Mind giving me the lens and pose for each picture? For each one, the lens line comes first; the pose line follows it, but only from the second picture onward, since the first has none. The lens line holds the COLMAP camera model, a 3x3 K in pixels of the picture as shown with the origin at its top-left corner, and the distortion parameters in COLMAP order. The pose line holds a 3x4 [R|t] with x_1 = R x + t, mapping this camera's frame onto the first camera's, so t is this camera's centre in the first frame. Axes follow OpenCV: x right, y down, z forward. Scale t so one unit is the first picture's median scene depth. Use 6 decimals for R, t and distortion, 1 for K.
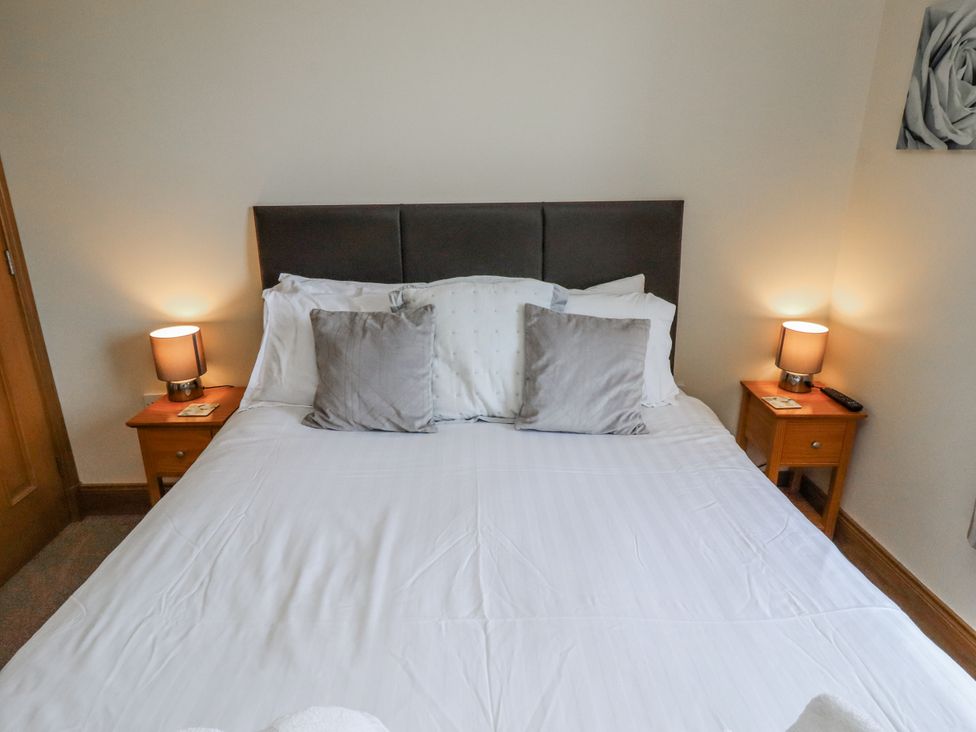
lens RADIAL K [[565.0, 0, 496.4], [0, 565.0, 357.8], [0, 0, 1]] dist [-0.009781, 0.002702]
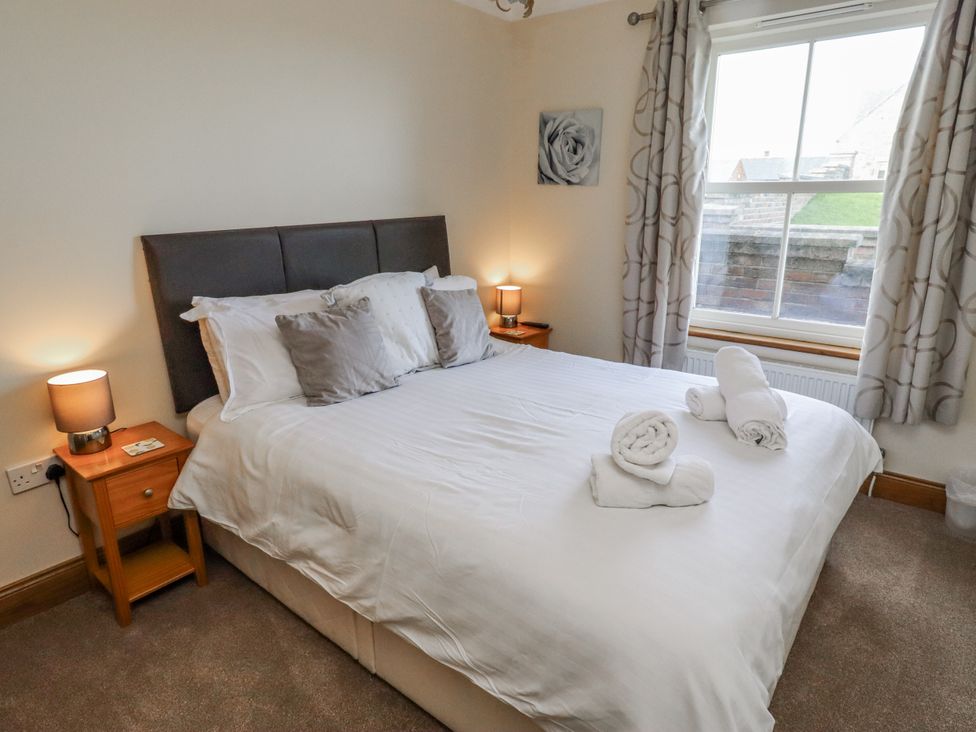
lens RADIAL K [[564.0, 0, 485.1], [0, 564.0, 358.2], [0, 0, 1]] dist [-0.001111, 0.001457]
pose [[0.668834, -0.214421, 0.711818, -0.938514], [0.242041, 0.968139, 0.064207, 0.029924], [-0.702907, 0.129346, 0.699423, -0.124413]]
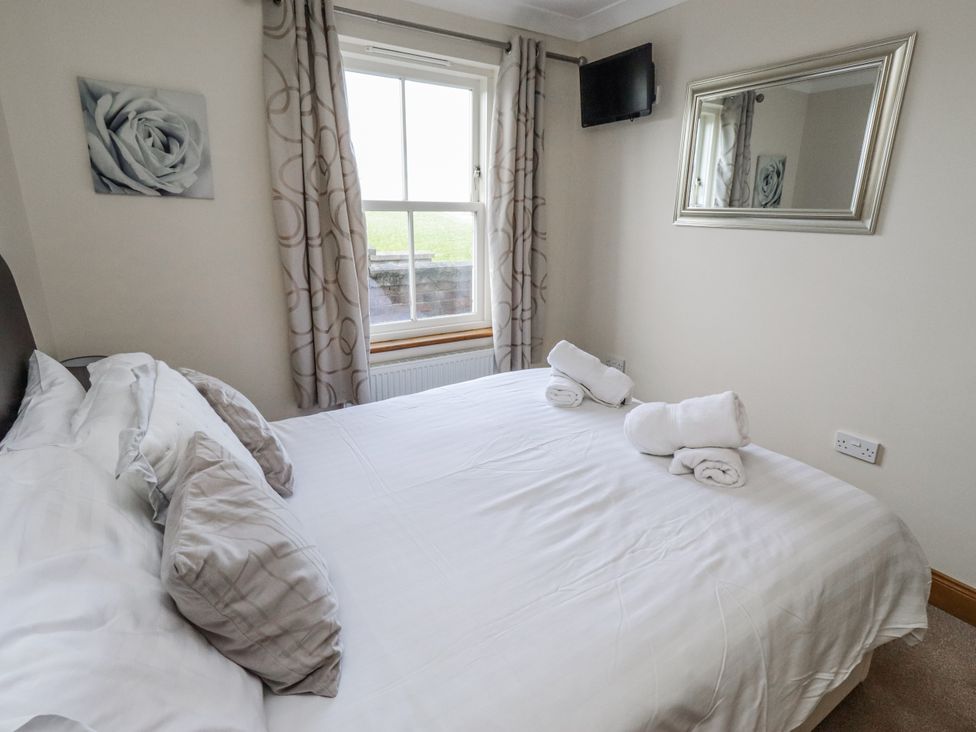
lens RADIAL K [[510.3, 0, 487.1], [0, 510.3, 361.0], [0, 0, 1]] dist [-0.000463, -0.001114]
pose [[-0.495356, -0.256278, 0.830027, -0.741241], [0.260481, 0.867705, 0.423365, -0.327668], [-0.828717, 0.425923, -0.363067, 0.930527]]
